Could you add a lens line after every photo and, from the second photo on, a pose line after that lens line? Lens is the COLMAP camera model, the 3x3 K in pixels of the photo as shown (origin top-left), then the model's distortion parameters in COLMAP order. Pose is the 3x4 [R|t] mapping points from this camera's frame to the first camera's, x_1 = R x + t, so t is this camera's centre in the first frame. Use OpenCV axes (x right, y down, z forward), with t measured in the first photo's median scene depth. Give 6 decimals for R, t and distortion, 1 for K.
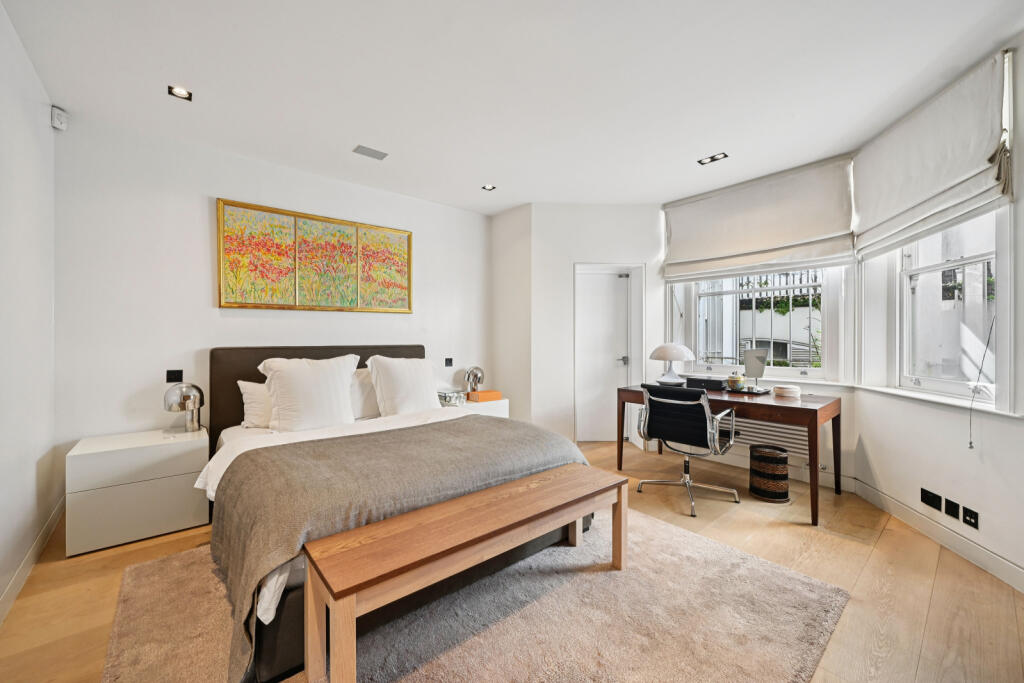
lens RADIAL K [[404.7, 0, 509.2], [0, 404.7, 338.5], [0, 0, 1]] dist [0.002205, -0.000040]
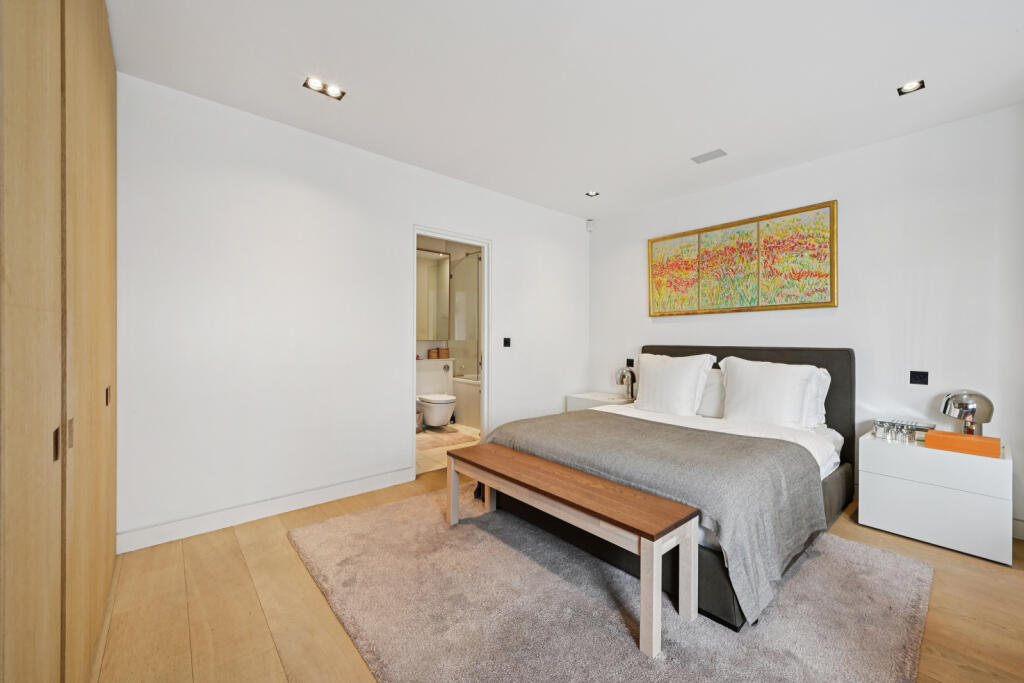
lens RADIAL K [[404.7, 0, 509.7], [0, 404.7, 341.0], [0, 0, 1]] dist [0.002205, -0.000040]
pose [[-0.000531, 0.008670, -0.999962, 0.633764], [-0.004491, 0.999952, 0.008673, -0.002057], [0.999990, 0.004496, -0.000492, 0.469634]]
